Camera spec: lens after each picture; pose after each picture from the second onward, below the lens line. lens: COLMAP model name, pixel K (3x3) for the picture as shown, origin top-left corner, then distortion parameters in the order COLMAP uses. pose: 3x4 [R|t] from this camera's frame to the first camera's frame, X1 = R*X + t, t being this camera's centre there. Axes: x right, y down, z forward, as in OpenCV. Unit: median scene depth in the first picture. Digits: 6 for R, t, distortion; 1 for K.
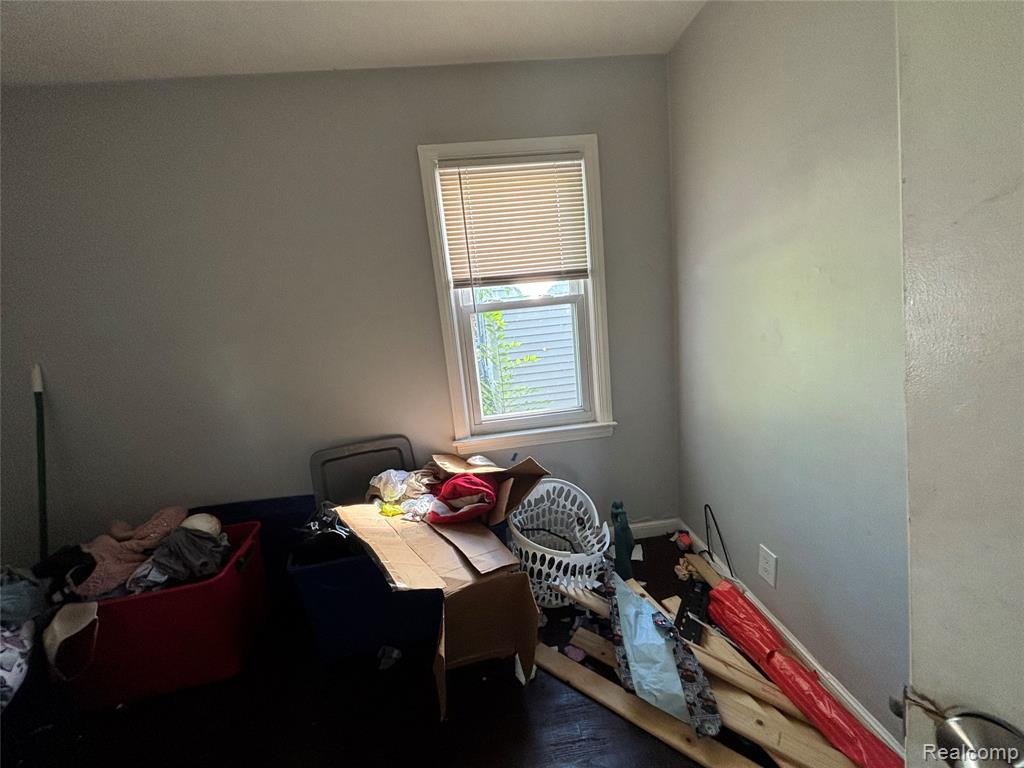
lens RADIAL K [[411.1, 0, 516.7], [0, 411.1, 382.1], [0, 0, 1]] dist [0.004092, -0.001736]
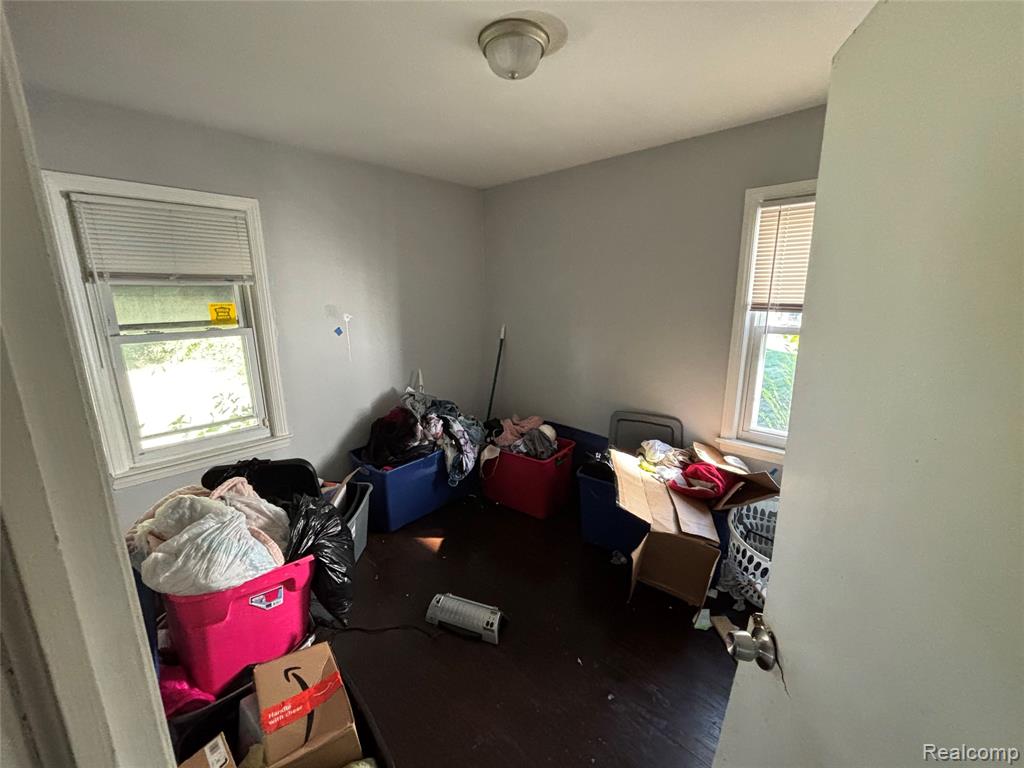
lens RADIAL K [[411.1, 0, 514.3], [0, 411.1, 381.4], [0, 0, 1]] dist [0.004092, -0.001736]
pose [[0.658562, 0.247986, -0.710492, 0.317921], [-0.201434, 0.967781, 0.151077, -0.088608], [0.725066, 0.043624, 0.687297, -0.293932]]
